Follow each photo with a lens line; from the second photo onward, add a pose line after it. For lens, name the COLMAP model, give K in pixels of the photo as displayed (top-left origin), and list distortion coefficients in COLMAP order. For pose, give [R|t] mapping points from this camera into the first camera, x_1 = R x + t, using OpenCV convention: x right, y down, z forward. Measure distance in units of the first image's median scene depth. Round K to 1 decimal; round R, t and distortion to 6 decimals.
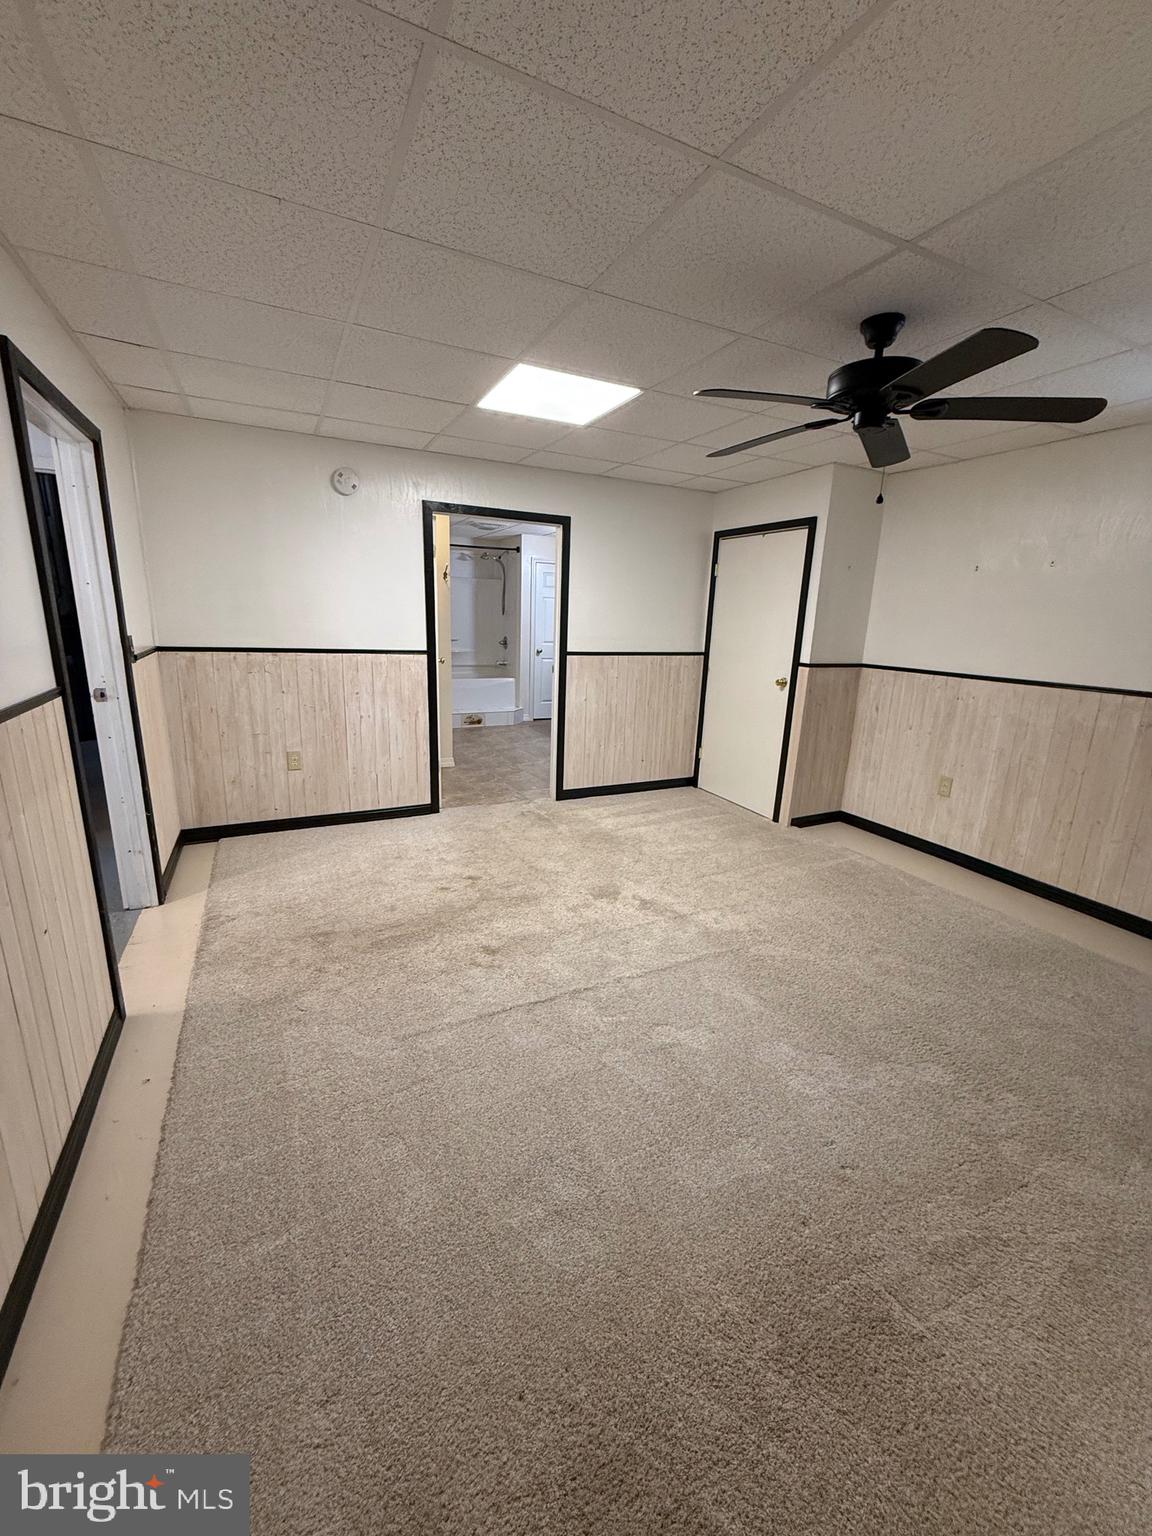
lens RADIAL K [[608.8, 0, 576.5], [0, 608.8, 765.0], [0, 0, 1]] dist [-0.000149, -0.000224]
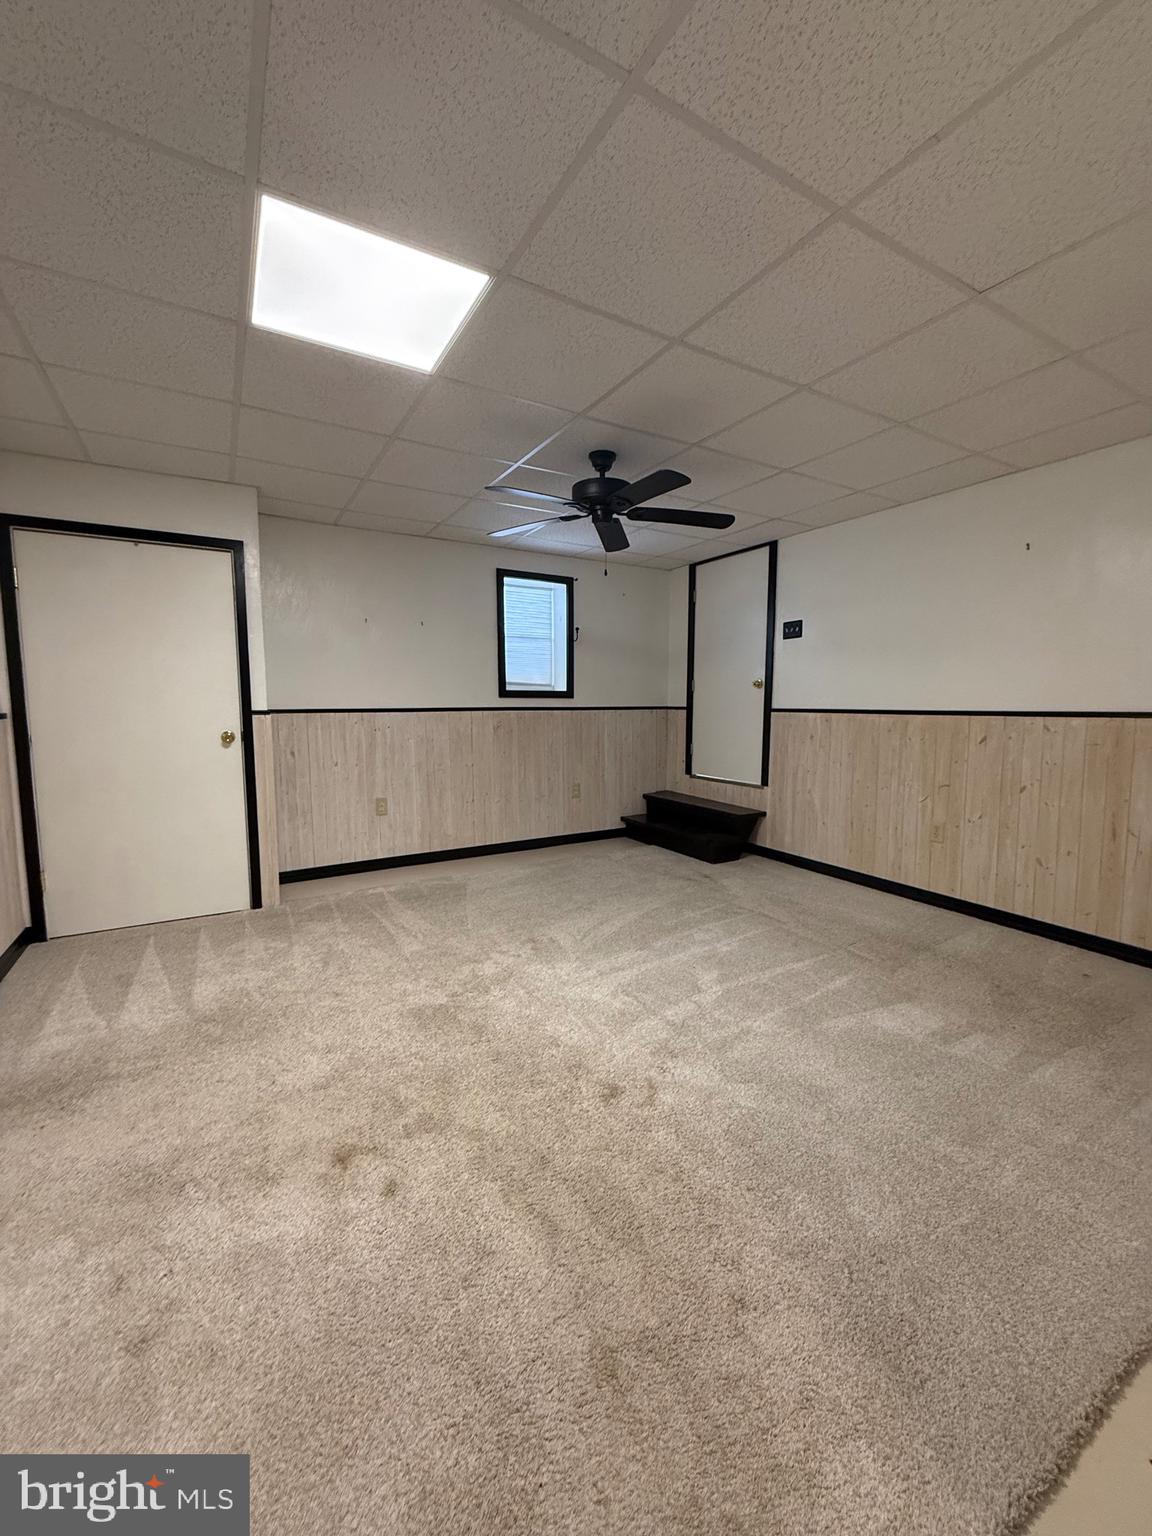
lens RADIAL K [[609.0, 0, 568.0], [0, 609.0, 780.7], [0, 0, 1]] dist [0.000127, 0.000021]
pose [[-0.058225, -0.165116, 0.984554, -0.546149], [0.245283, 0.953629, 0.174435, -0.127147], [-0.967701, 0.251651, -0.015024, 0.677090]]
